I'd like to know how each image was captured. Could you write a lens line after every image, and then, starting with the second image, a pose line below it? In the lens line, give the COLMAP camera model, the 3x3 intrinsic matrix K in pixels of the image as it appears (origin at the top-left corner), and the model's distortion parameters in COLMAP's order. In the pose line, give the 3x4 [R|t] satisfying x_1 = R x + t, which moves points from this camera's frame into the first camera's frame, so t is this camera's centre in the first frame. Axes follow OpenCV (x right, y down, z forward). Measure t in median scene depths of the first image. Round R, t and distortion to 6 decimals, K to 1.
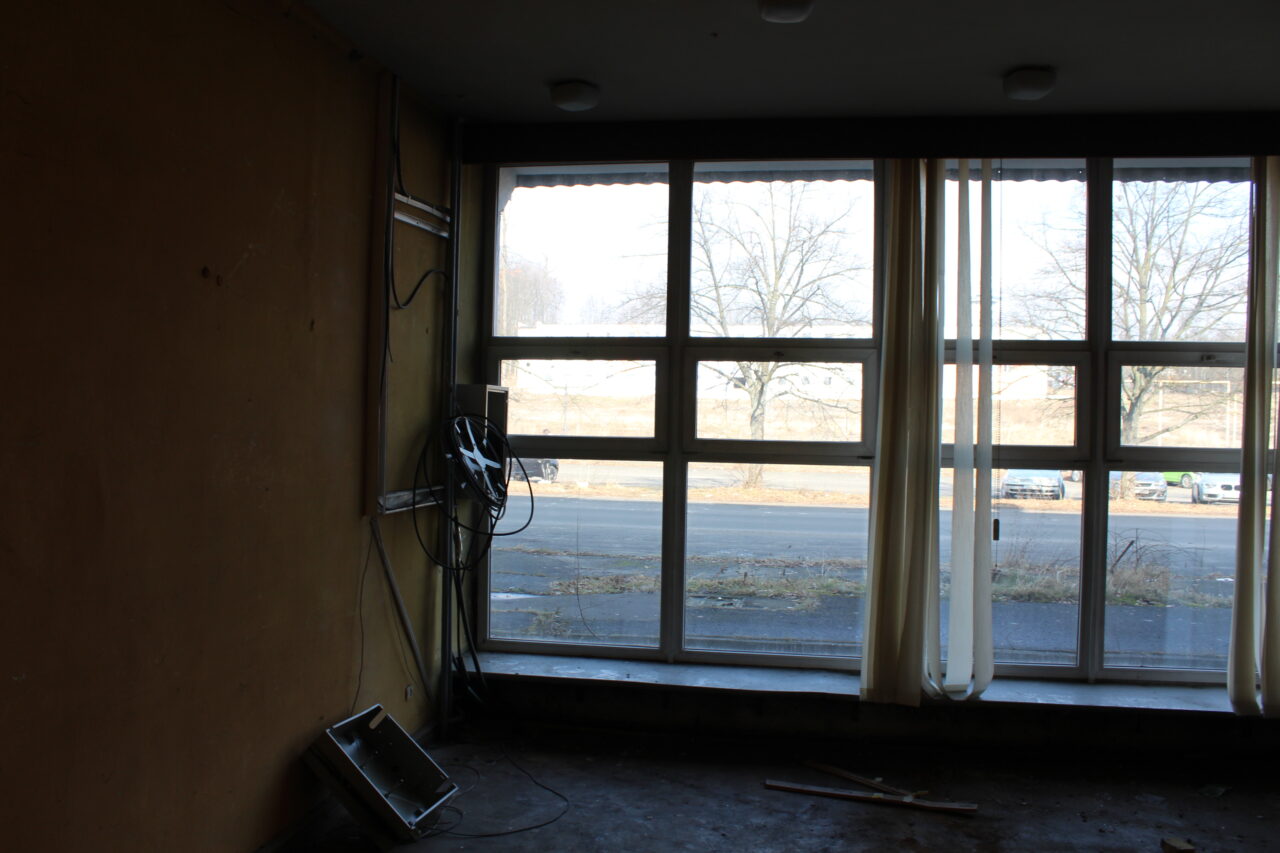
lens RADIAL K [[1066.6, 0, 635.2], [0, 1066.6, 432.8], [0, 0, 1]] dist [-0.164742, 0.148239]
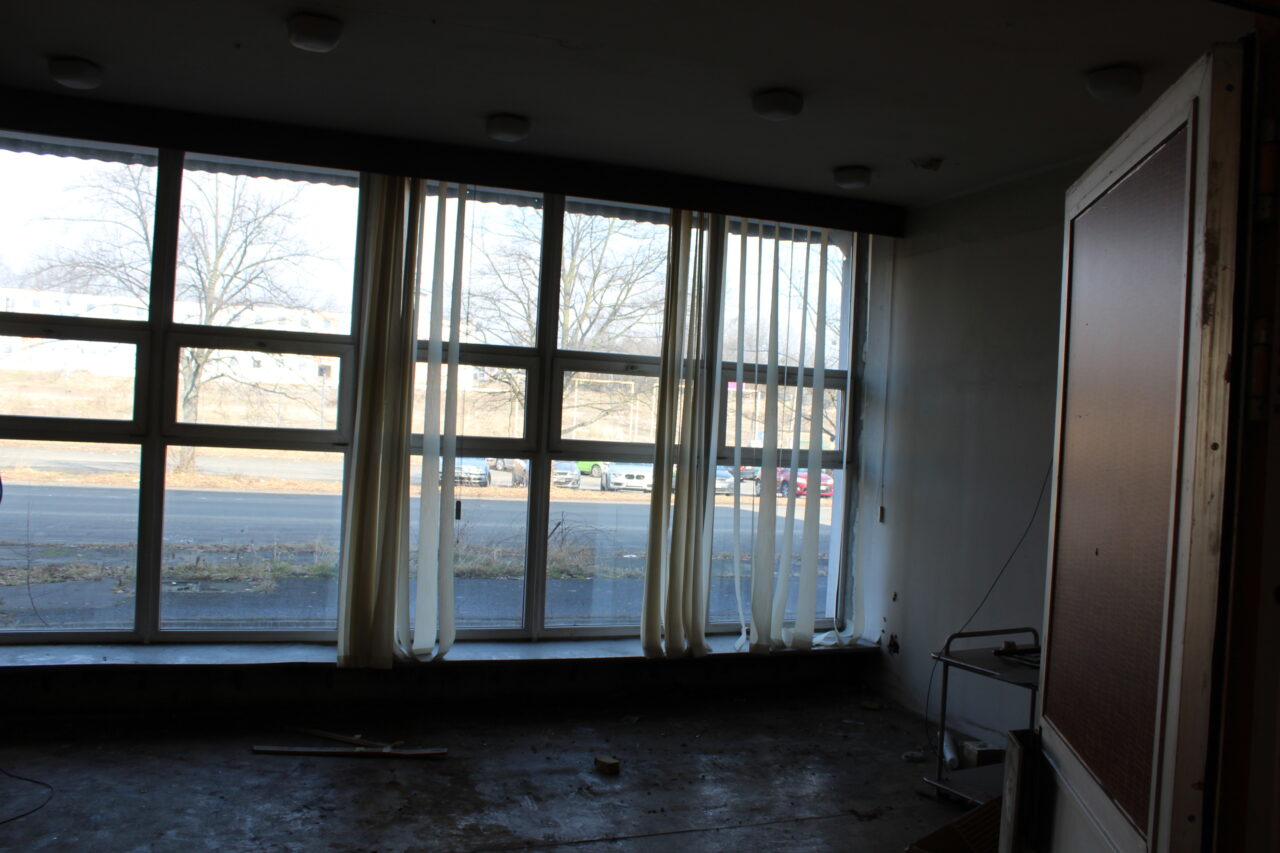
lens RADIAL K [[1066.6, 0, 635.2], [0, 1066.6, 432.8], [0, 0, 1]] dist [-0.164742, 0.148239]
pose [[0.862783, 0.022688, 0.505065, -0.066236], [-0.028873, 0.999573, 0.004421, -0.001992], [-0.504749, -0.018397, 0.863070, -0.081852]]
